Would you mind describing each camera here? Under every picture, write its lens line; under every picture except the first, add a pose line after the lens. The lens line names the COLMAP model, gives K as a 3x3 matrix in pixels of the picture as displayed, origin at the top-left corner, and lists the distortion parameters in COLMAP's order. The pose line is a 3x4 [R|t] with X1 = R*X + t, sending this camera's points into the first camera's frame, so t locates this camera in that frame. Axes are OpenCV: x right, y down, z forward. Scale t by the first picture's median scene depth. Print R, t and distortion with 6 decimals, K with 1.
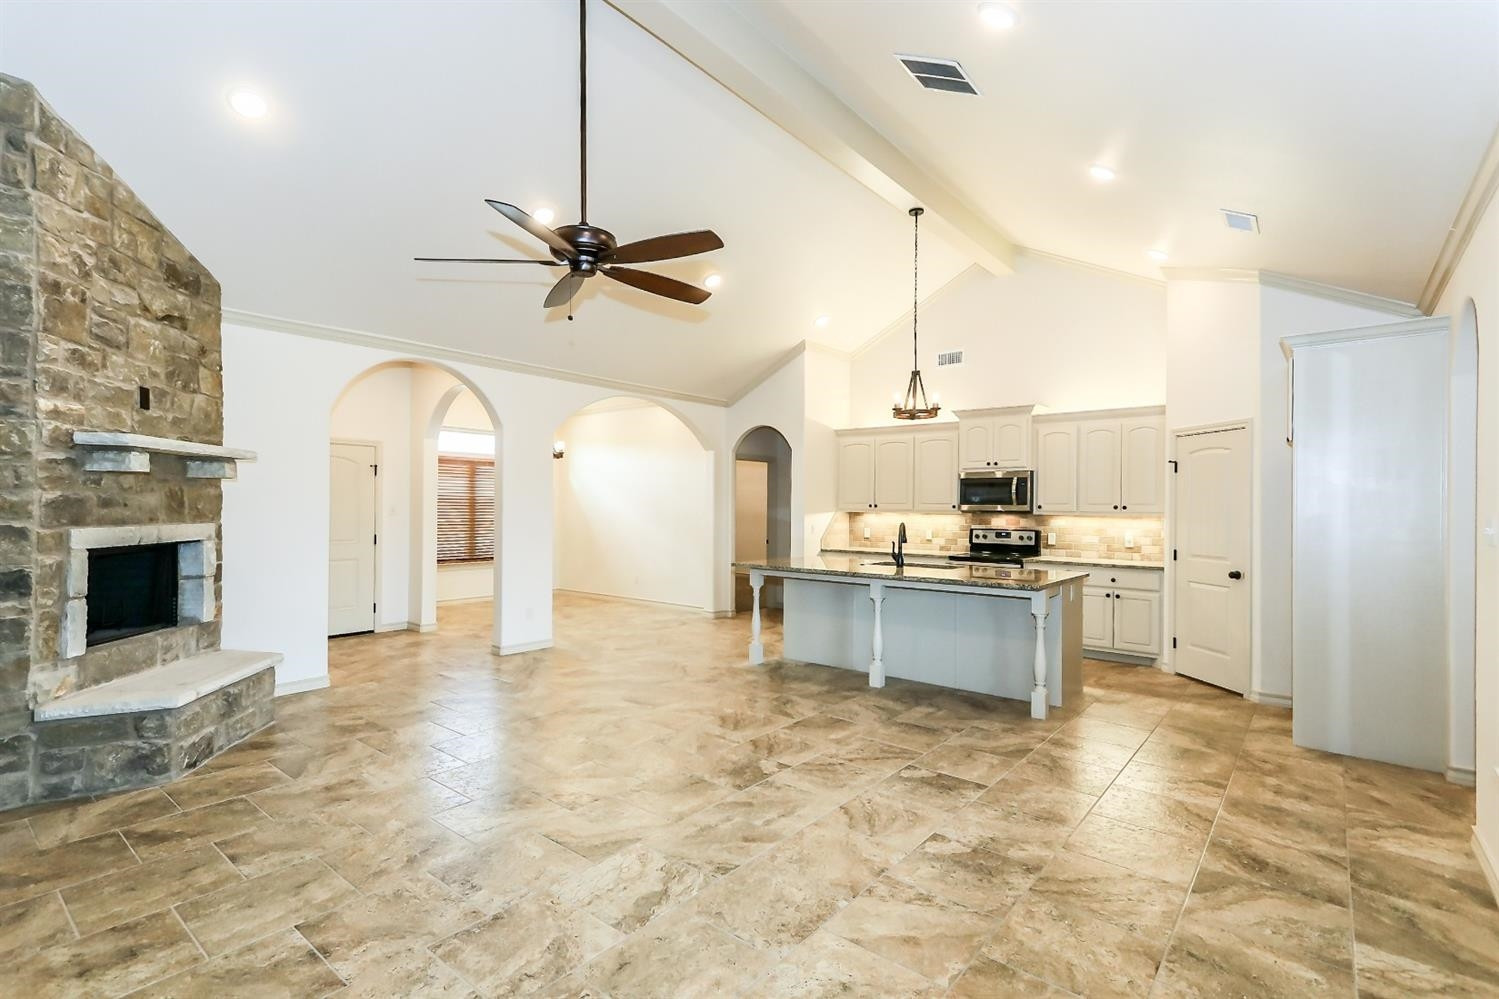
lens RADIAL K [[701.1, 0, 738.6], [0, 701.1, 505.8], [0, 0, 1]] dist [0.020175, -0.001649]
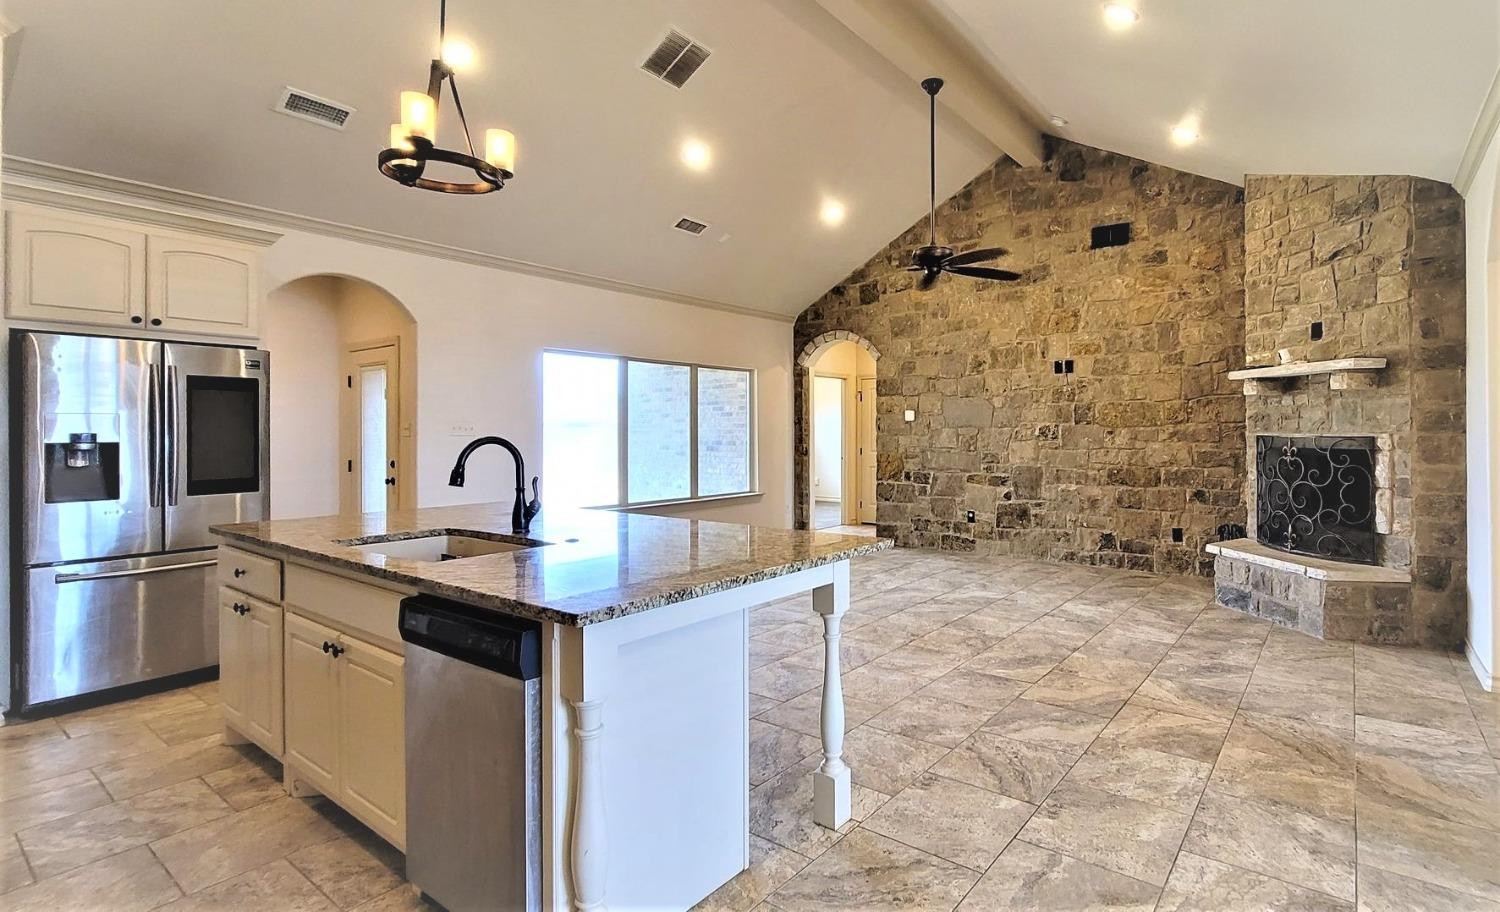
lens RADIAL K [[714.8, 0, 867.4], [0, 714.8, 429.8], [0, 0, 1]] dist [-0.009570, 0.005034]
pose [[-0.995610, -0.004109, -0.093513, 0.060783], [-0.003686, 0.999982, -0.004699, 0.028479], [0.093530, -0.004333, -0.995607, 2.027989]]
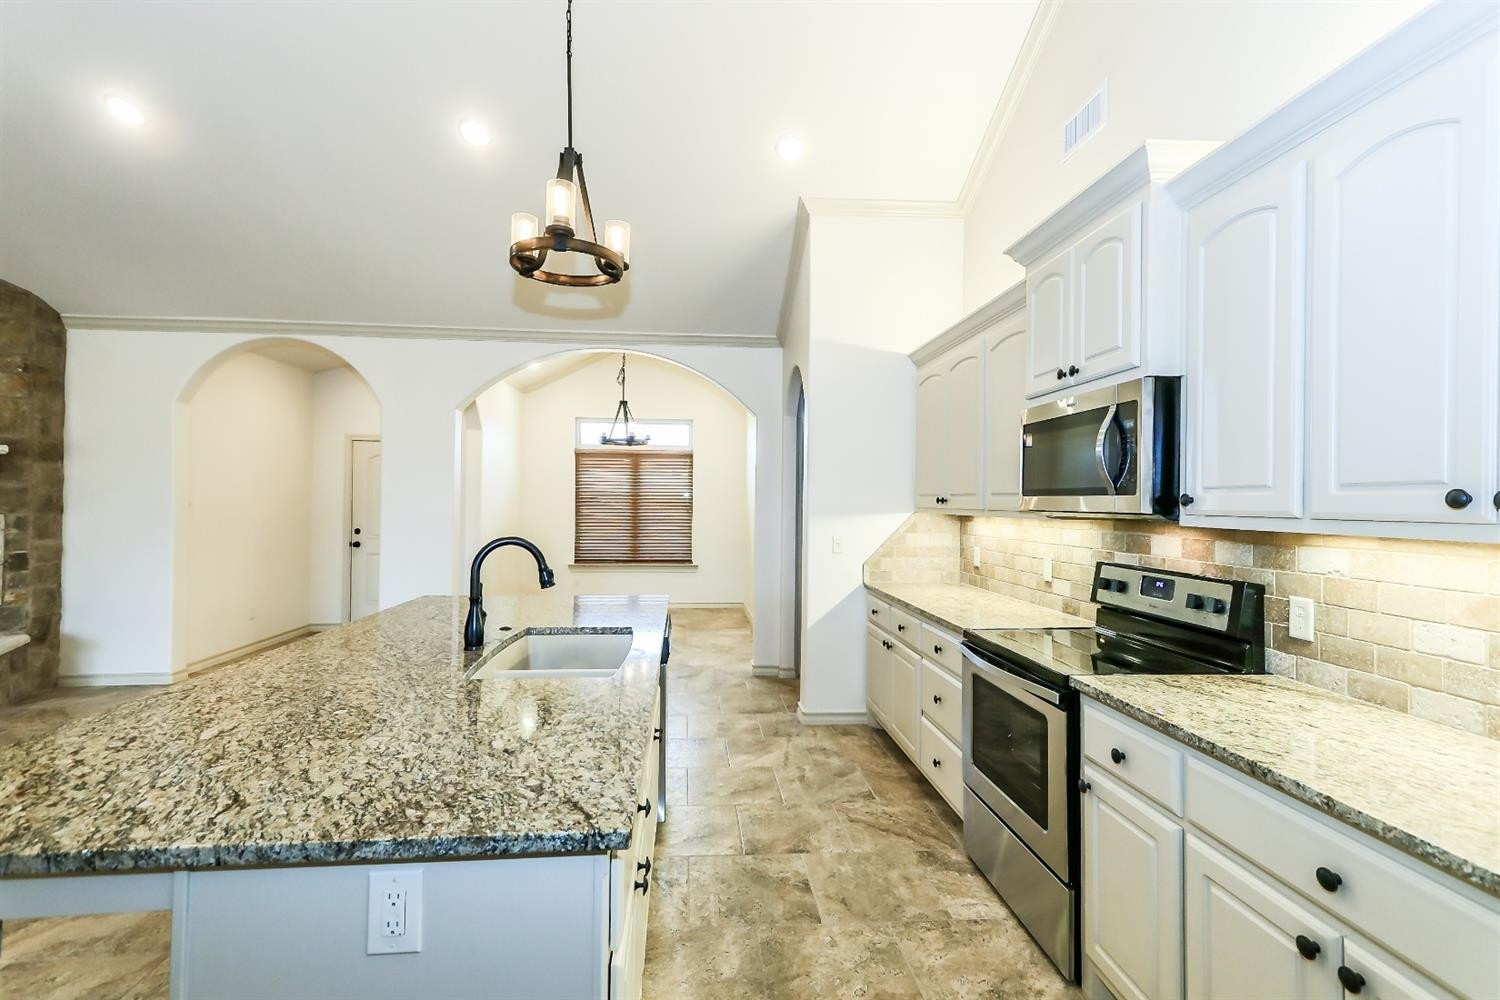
lens RADIAL K [[683.4, 0, 736.9], [0, 683.4, 494.8], [0, 0, 1]] dist [0.018524, -0.000167]
pose [[0.696070, -0.008058, -0.717929, 0.837417], [-0.003030, 0.999895, -0.014160, 0.006651], [0.717968, 0.012031, 0.695972, 1.133821]]
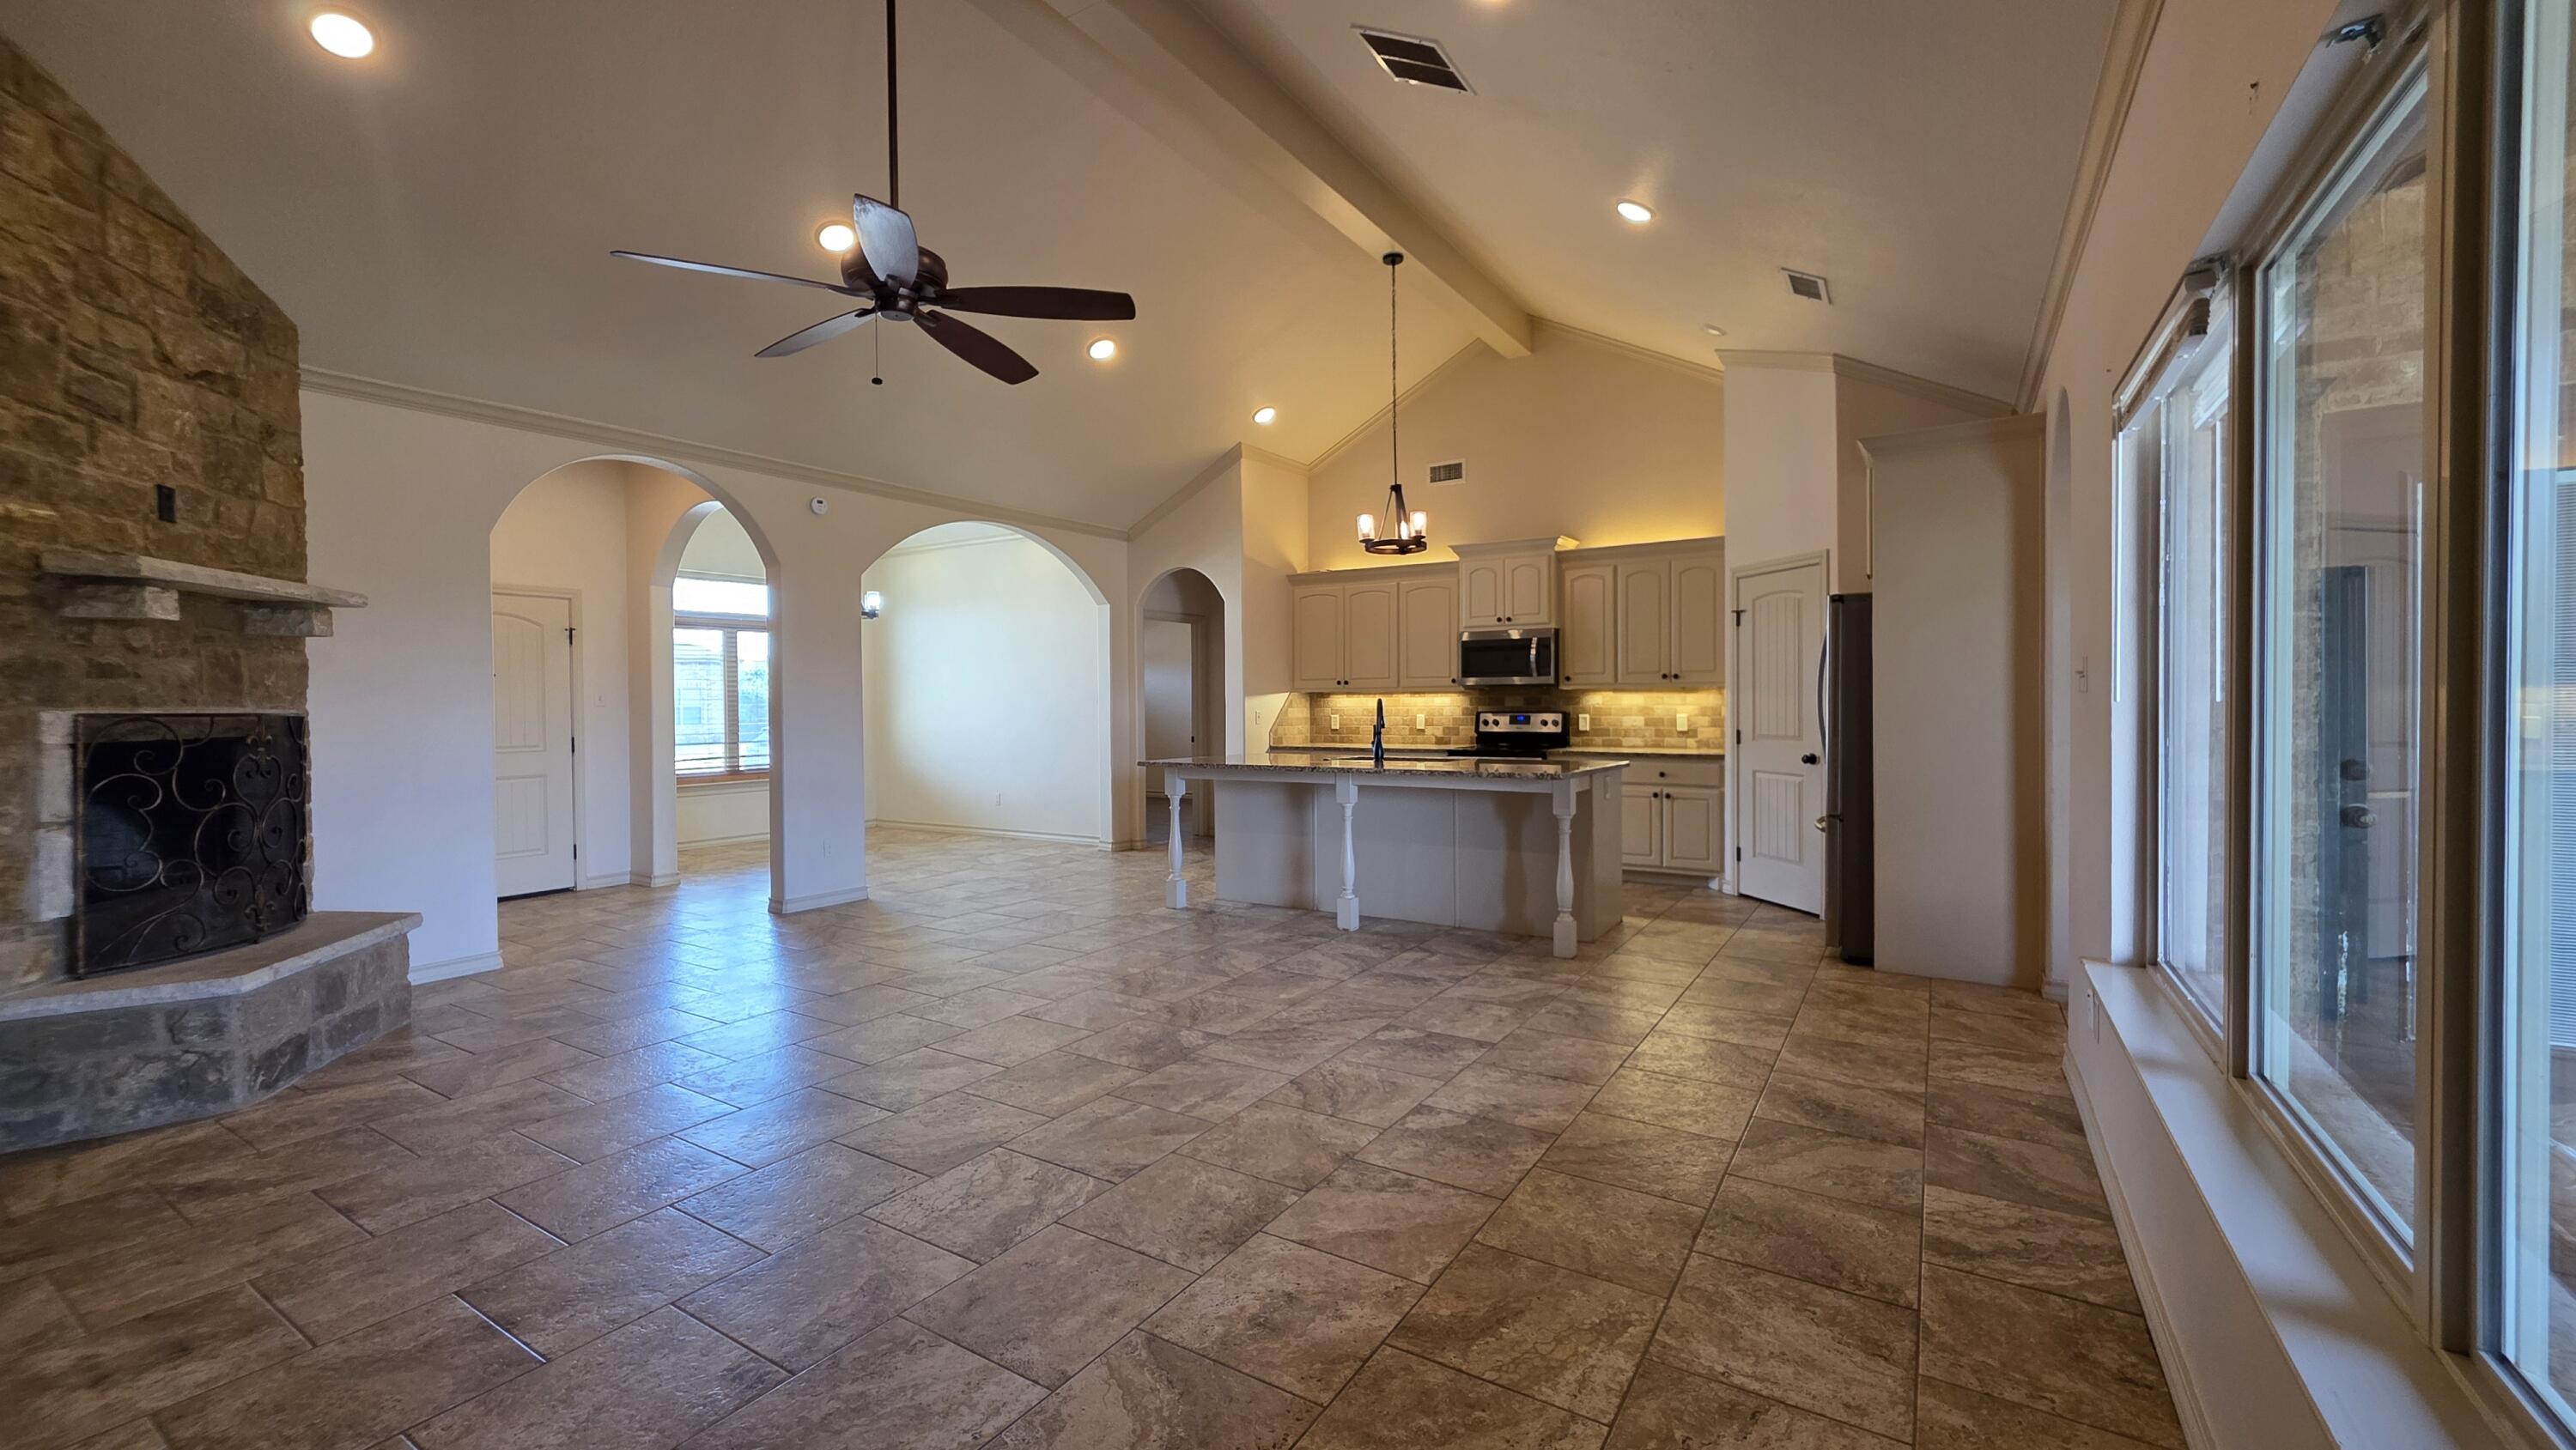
lens RADIAL K [[1028.6, 0, 1294.9], [0, 1028.6, 712.5], [0, 0, 1]] dist [0.001657, -0.000846]
pose [[0.990738, -0.017386, 0.134672, 0.011211], [0.015865, 0.999798, 0.012355, 0.032419], [-0.134860, -0.010104, 0.990813, -0.019126]]
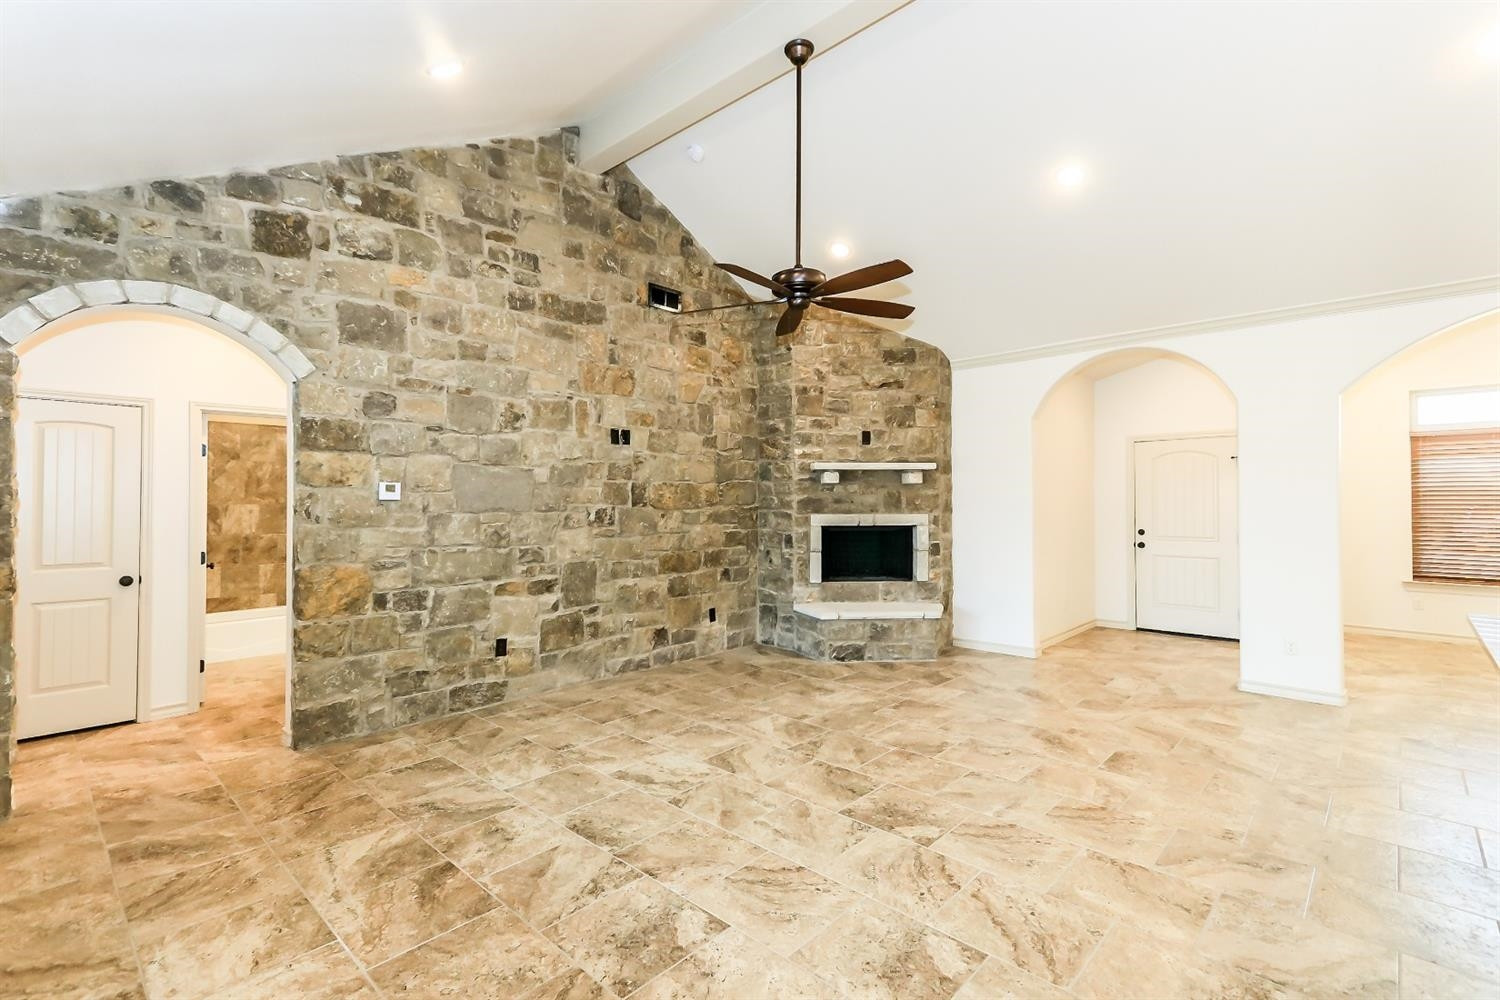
lens RADIAL K [[683.4, 0, 740.9], [0, 683.4, 496.2], [0, 0, 1]] dist [0.018524, -0.000167]
pose [[-0.062523, -0.012339, -0.997967, 0.731643], [0.004045, 0.999912, -0.012616, 0.004305], [0.998035, -0.004825, -0.062467, 0.753340]]
